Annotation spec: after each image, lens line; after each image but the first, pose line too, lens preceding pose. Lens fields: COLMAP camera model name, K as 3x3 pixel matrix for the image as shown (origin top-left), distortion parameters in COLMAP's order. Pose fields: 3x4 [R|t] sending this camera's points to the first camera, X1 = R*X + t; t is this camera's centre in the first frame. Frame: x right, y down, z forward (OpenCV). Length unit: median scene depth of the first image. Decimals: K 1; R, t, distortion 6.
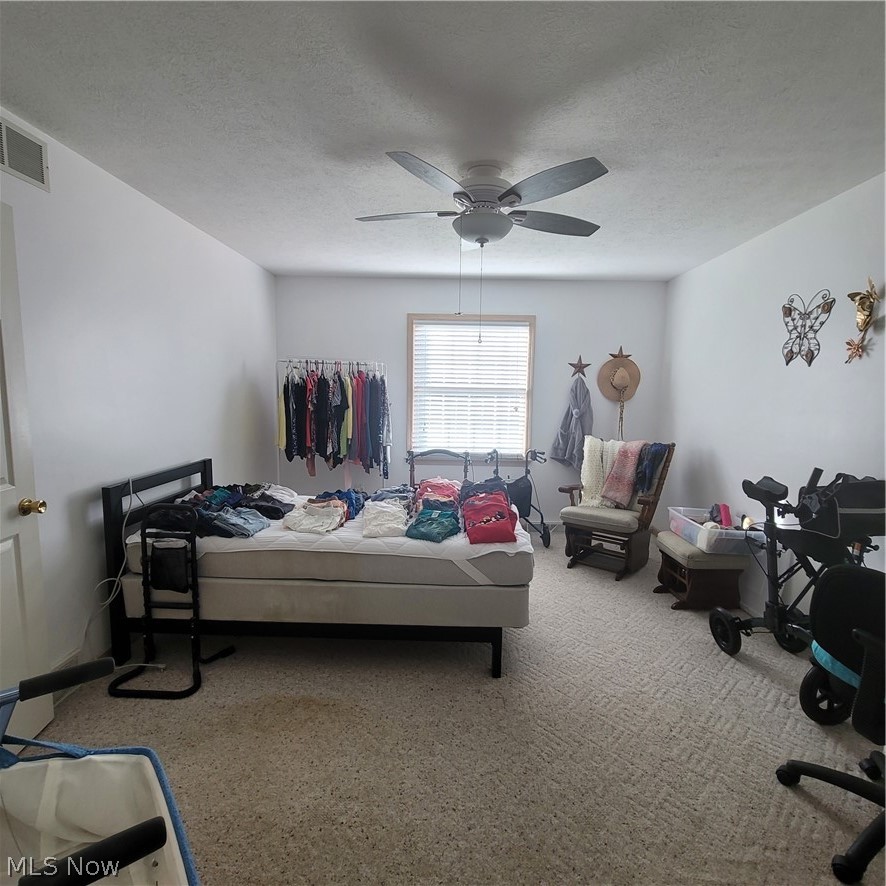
lens RADIAL K [[484.2, 0, 449.2], [0, 484.2, 441.7], [0, 0, 1]] dist [-0.004638, 0.001557]
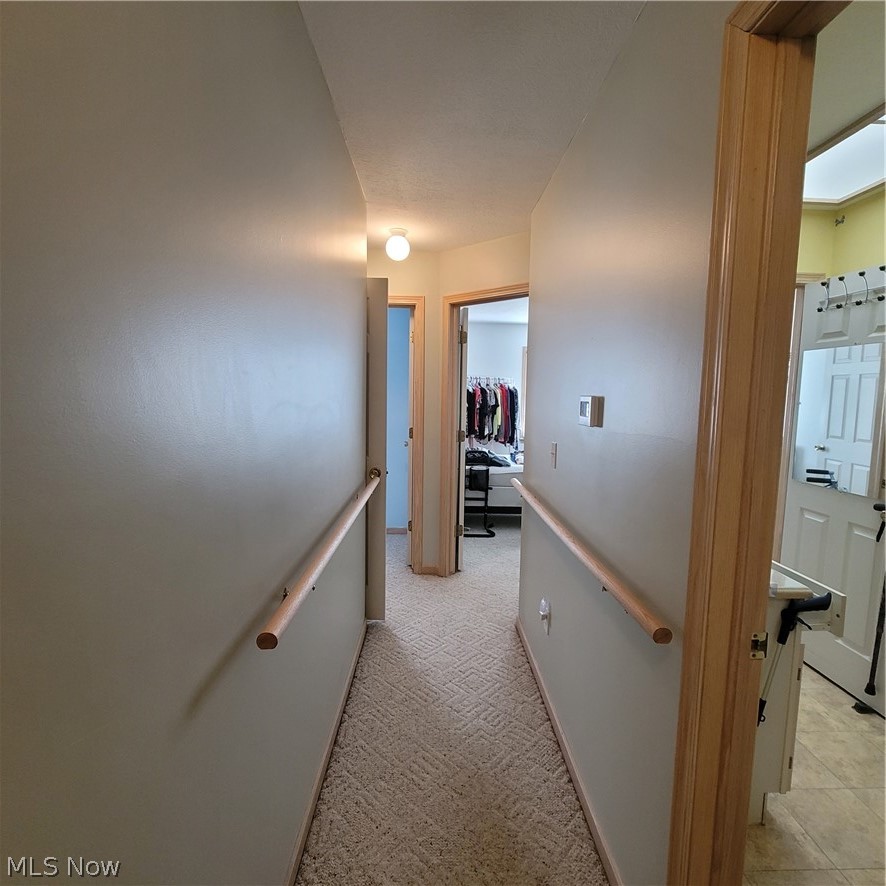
lens RADIAL K [[484.2, 0, 449.2], [0, 484.2, 441.7], [0, 0, 1]] dist [-0.004638, 0.001557]
pose [[0.999040, -0.000405, 0.043811, -0.456419], [0.000643, 0.999985, -0.005438, 0.059562], [-0.043808, 0.005461, 0.999025, -0.640378]]
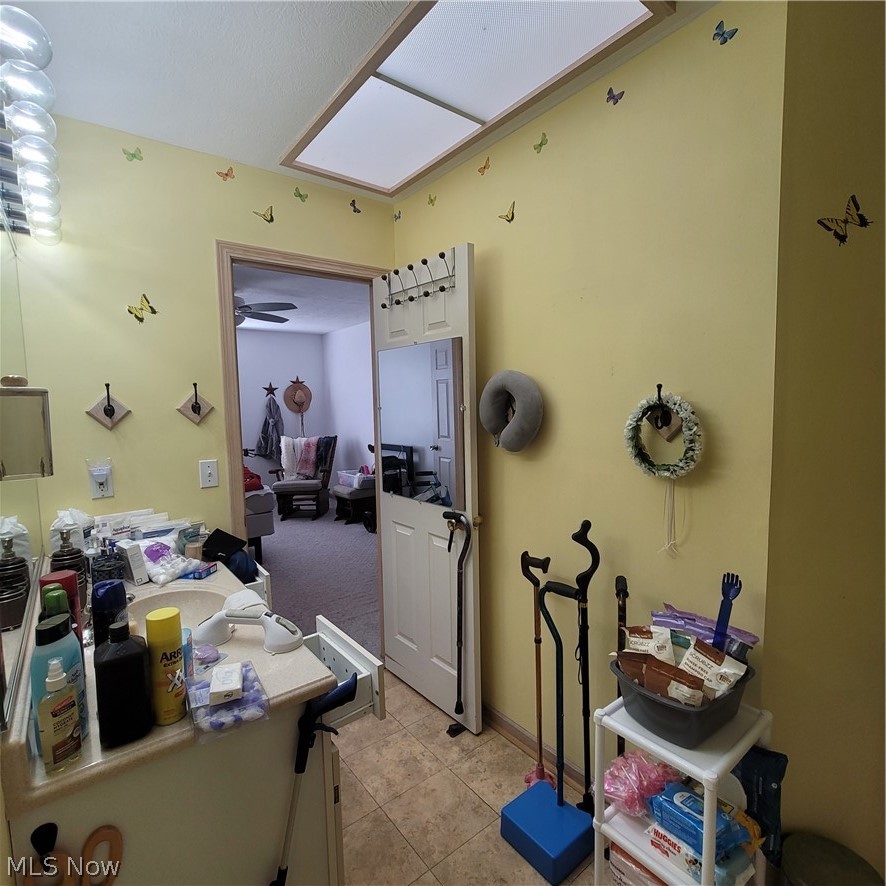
lens RADIAL K [[484.2, 0, 449.2], [0, 484.2, 441.7], [0, 0, 1]] dist [-0.004638, 0.001557]
pose [[0.780790, -0.080727, 0.619557, -0.256718], [0.097962, 0.995171, 0.006212, 0.049581], [-0.617066, 0.055843, 0.784927, -0.526078]]
